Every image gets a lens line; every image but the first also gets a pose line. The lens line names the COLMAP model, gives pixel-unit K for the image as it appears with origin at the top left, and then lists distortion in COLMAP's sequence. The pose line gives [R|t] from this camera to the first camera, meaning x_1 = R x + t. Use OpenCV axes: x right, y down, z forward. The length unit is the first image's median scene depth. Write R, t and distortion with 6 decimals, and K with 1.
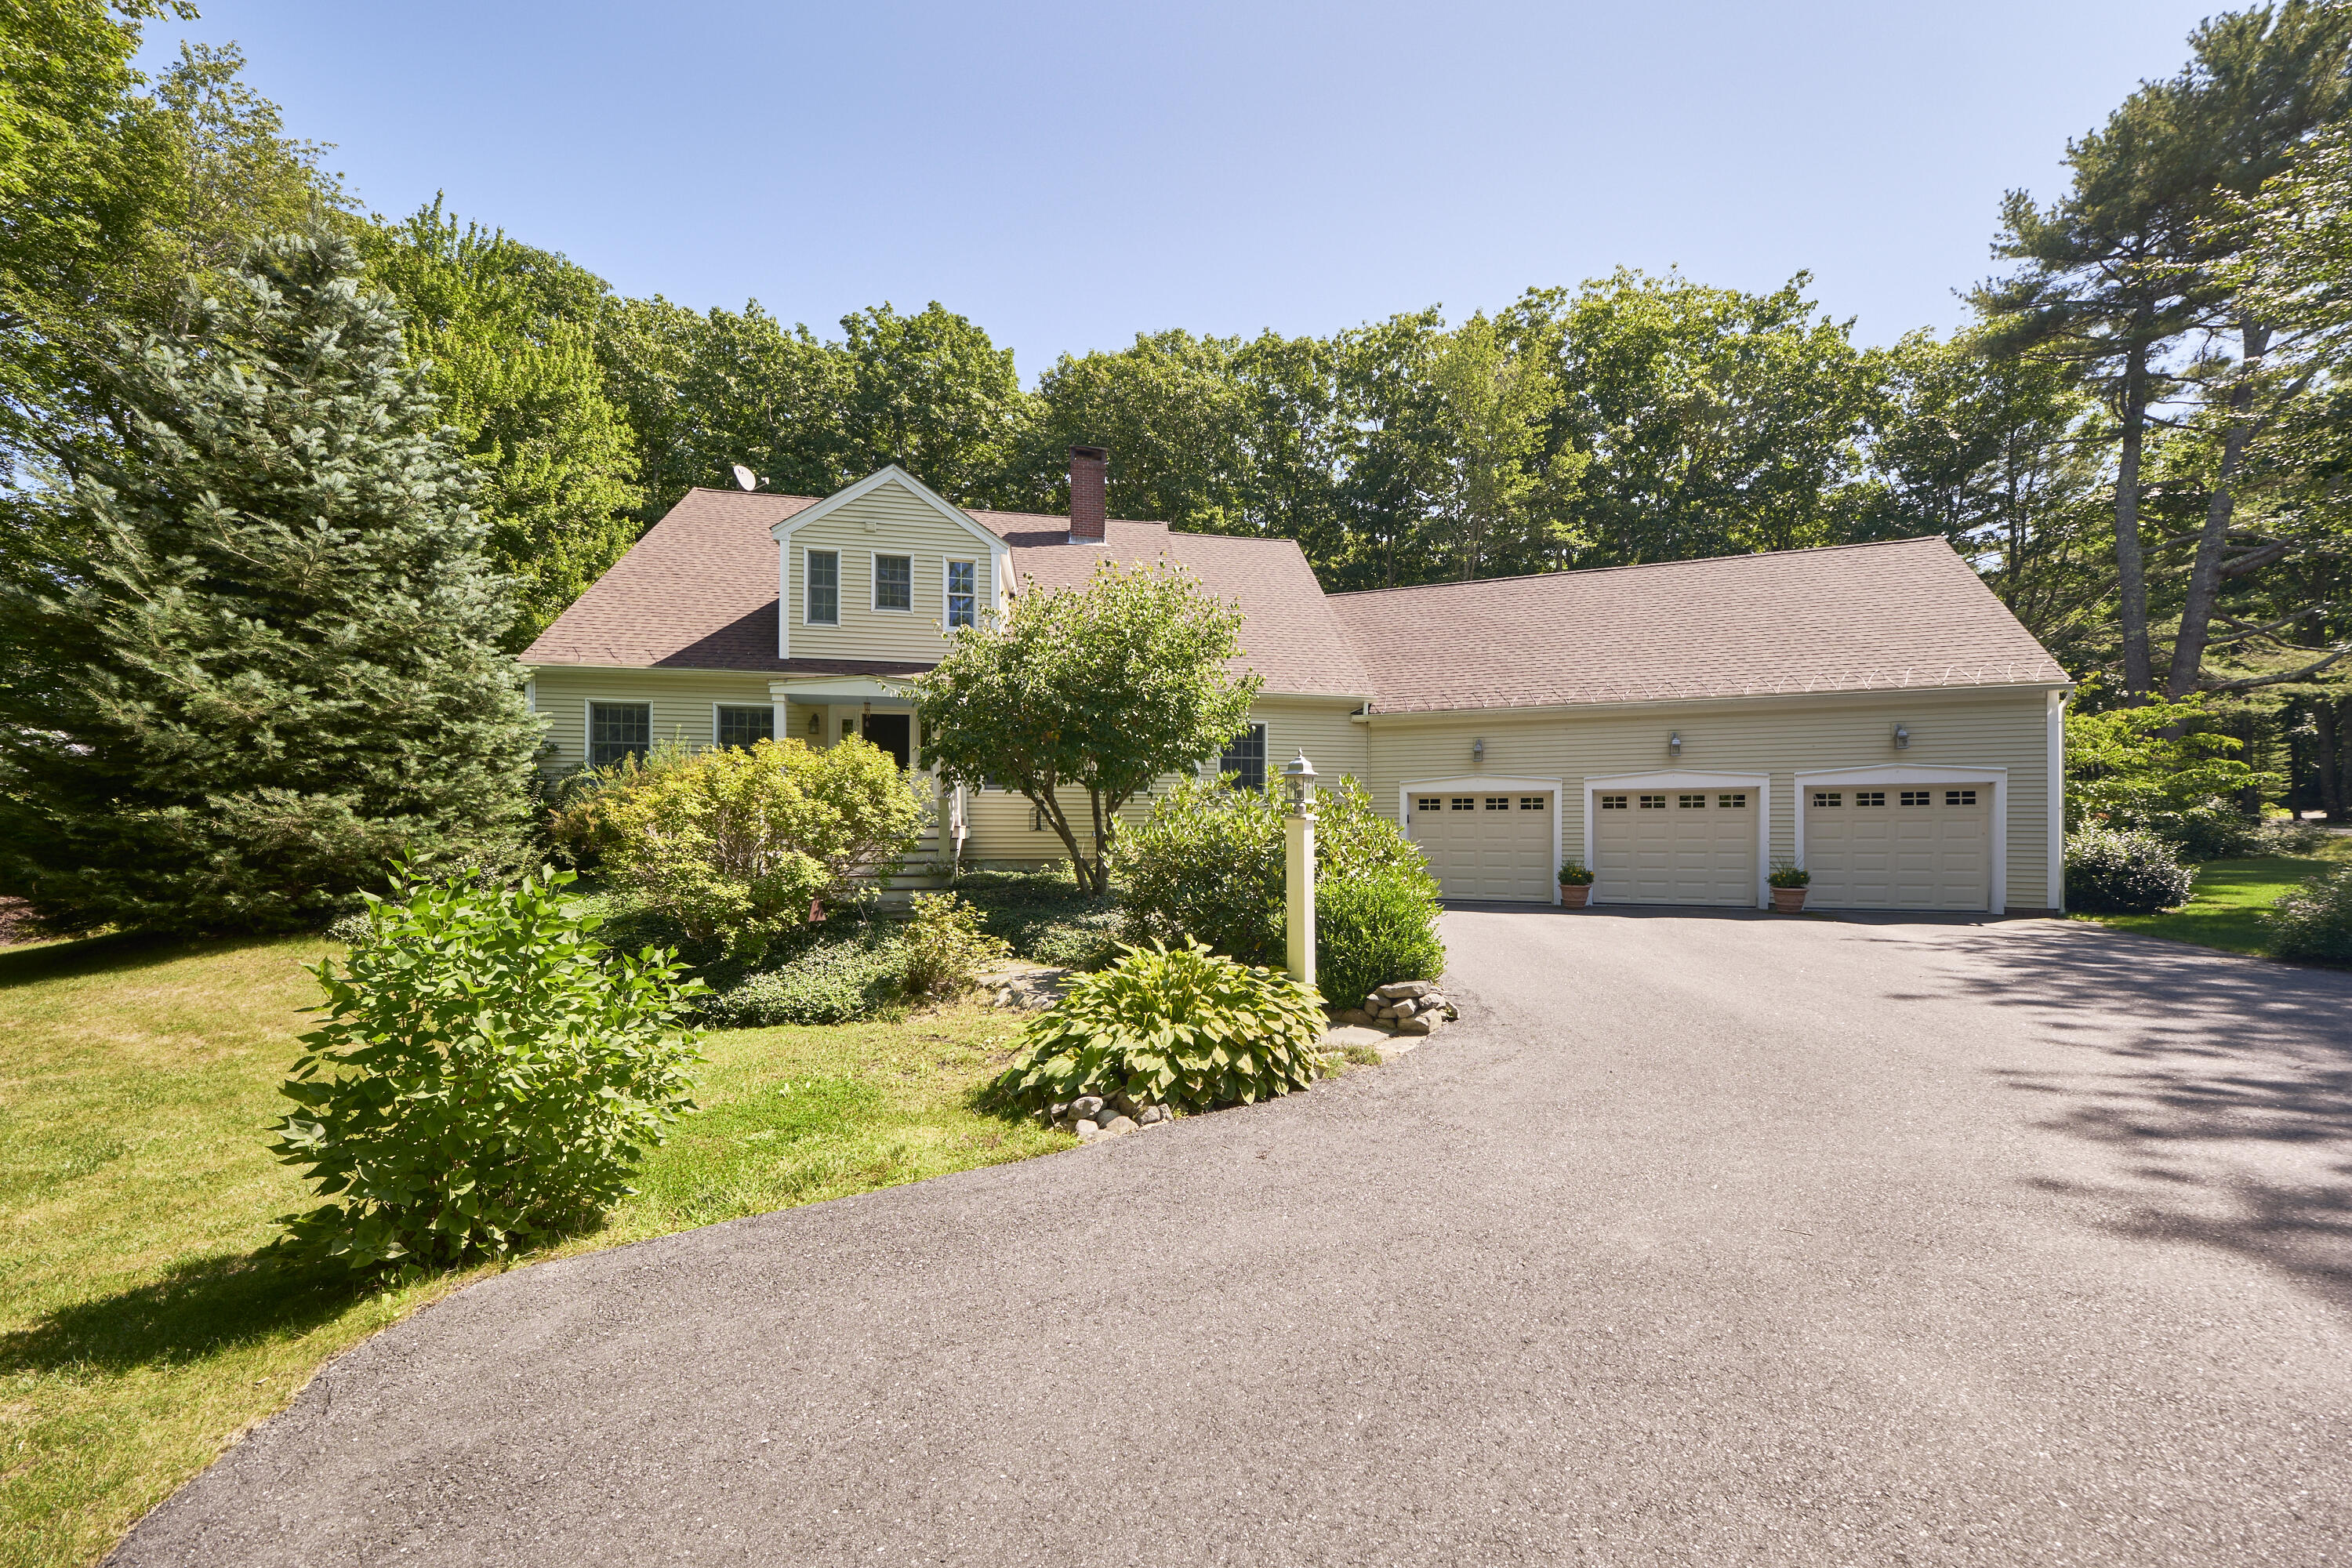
lens RADIAL K [[836.6, 0, 1248.4], [0, 836.6, 837.1], [0, 0, 1]] dist [-0.009049, -0.000193]
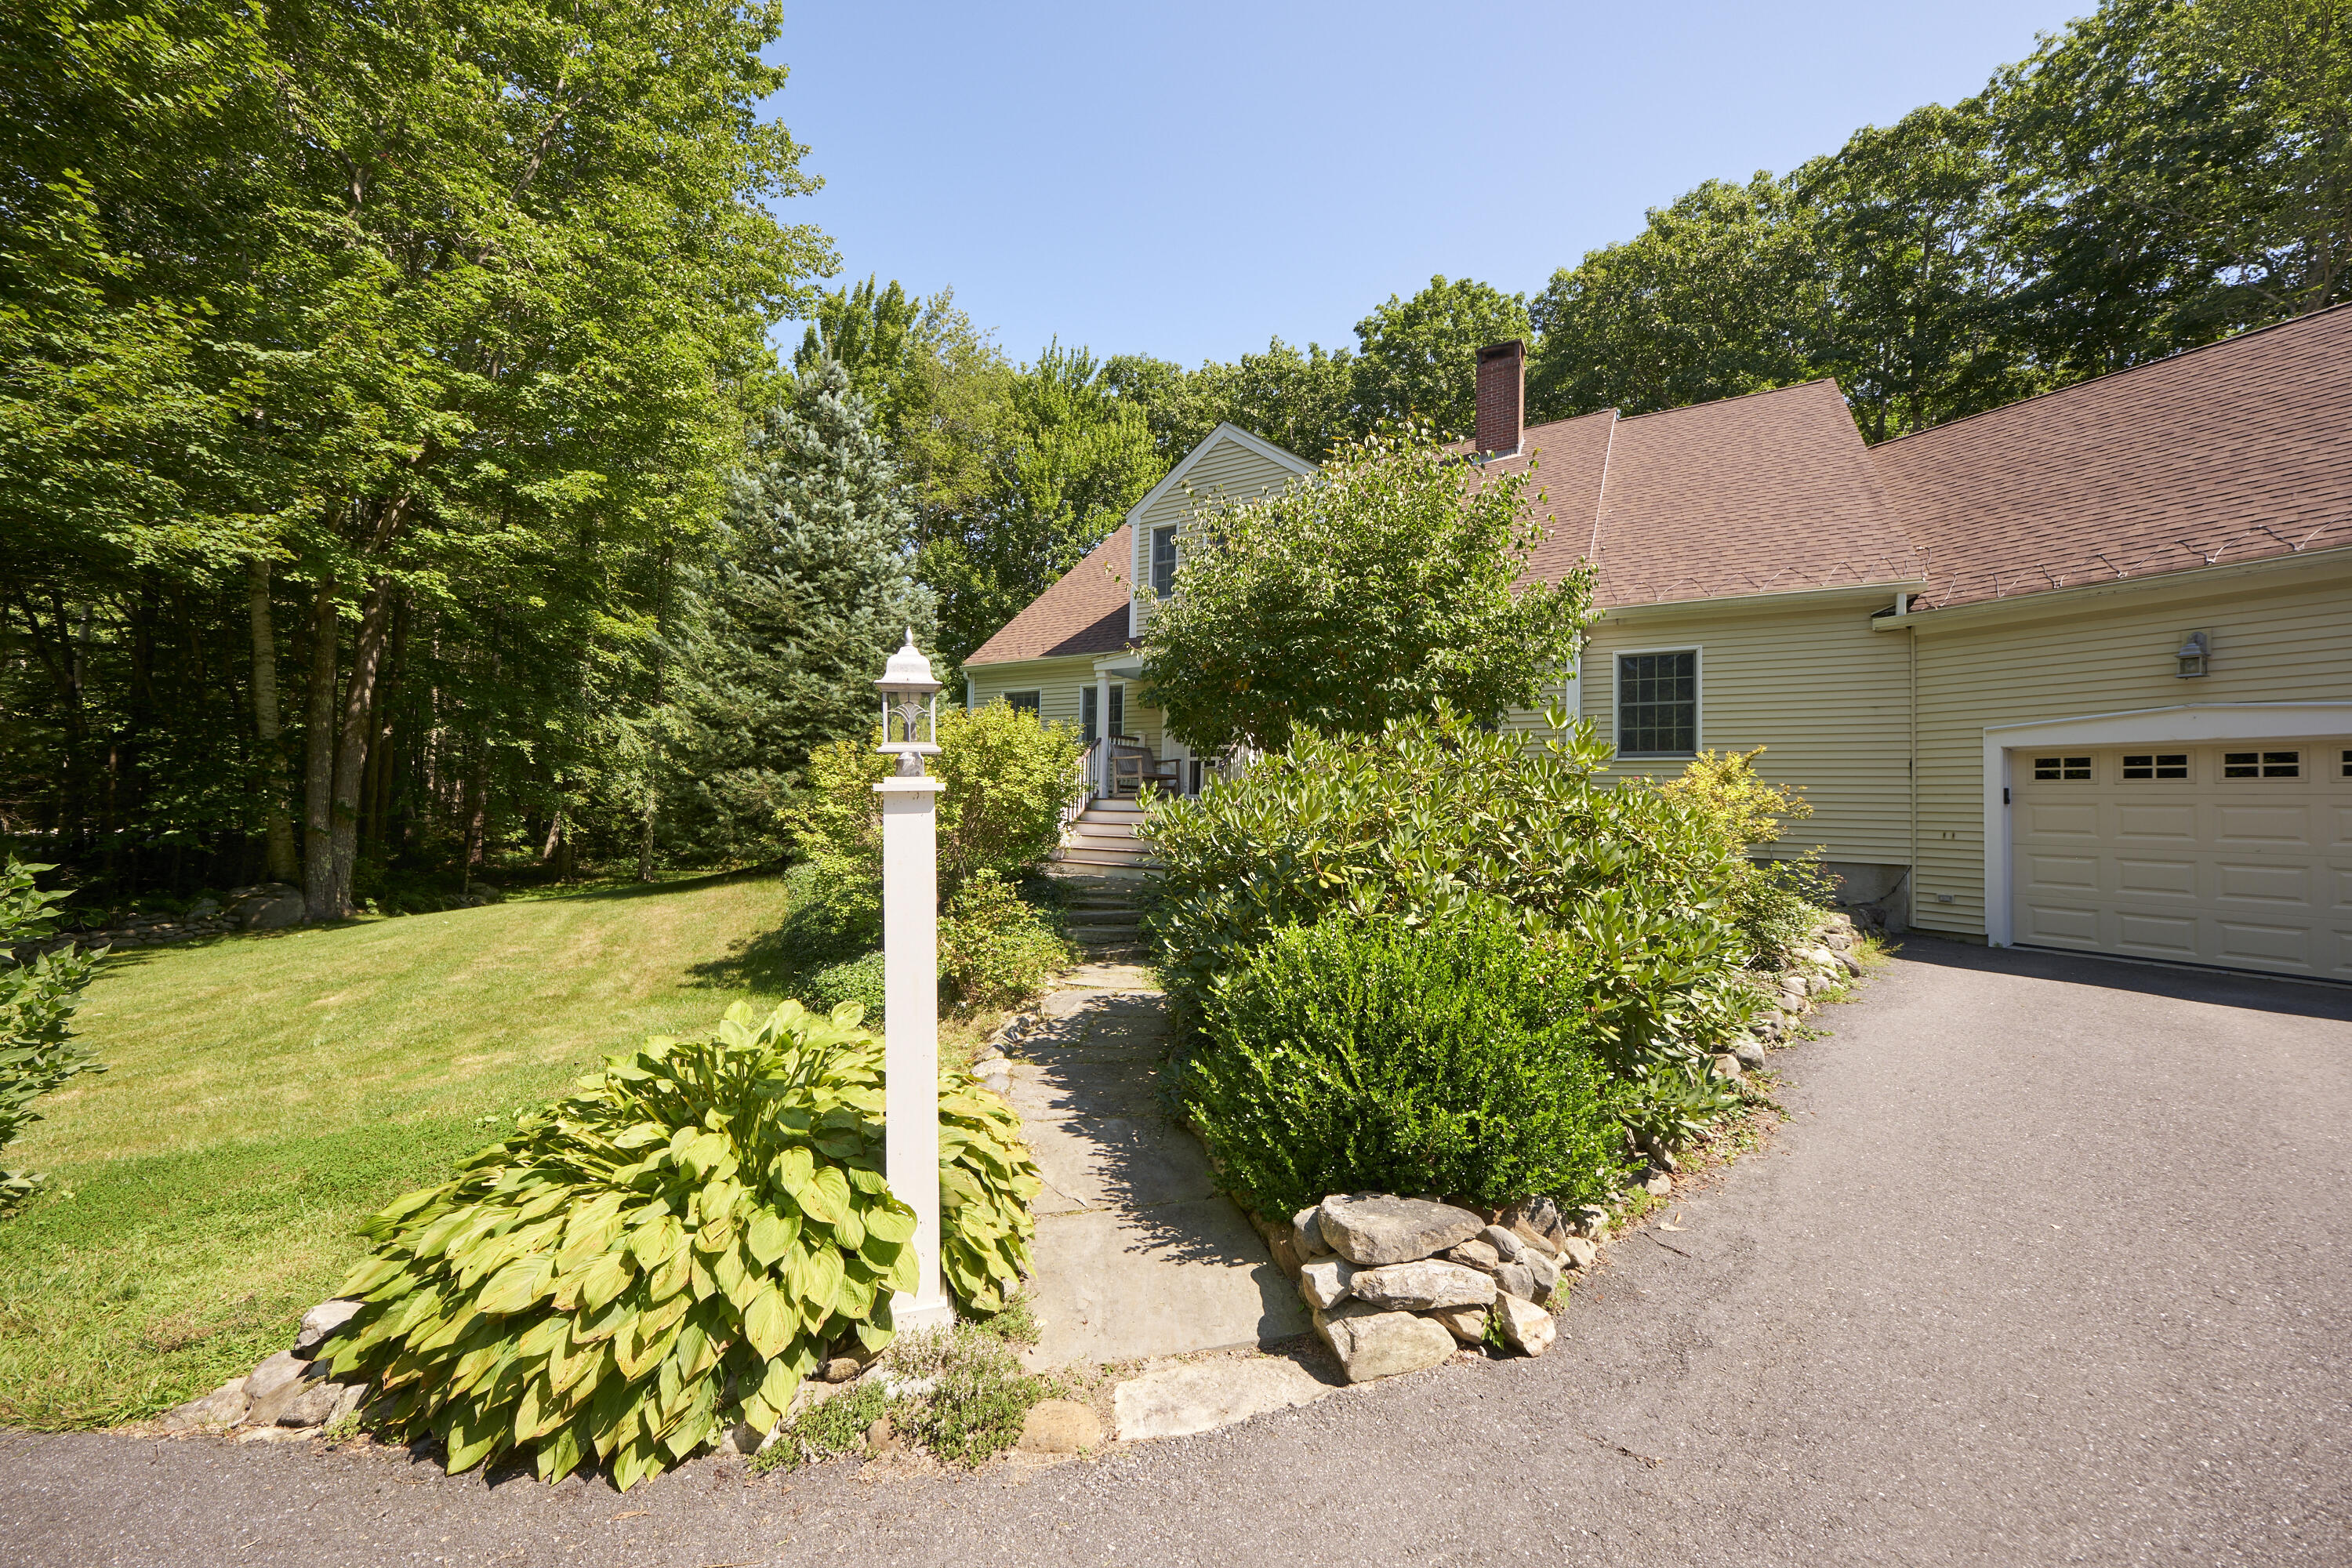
lens RADIAL K [[826.7, 0, 1176.0], [0, 826.7, 784.0], [0, 0, 1]] dist [-0.009789, -0.000026]
pose [[0.744248, -0.004291, -0.667890, 0.155996], [-0.019495, 0.999414, -0.028144, -0.004409], [0.667619, 0.033967, 0.743728, 0.267023]]
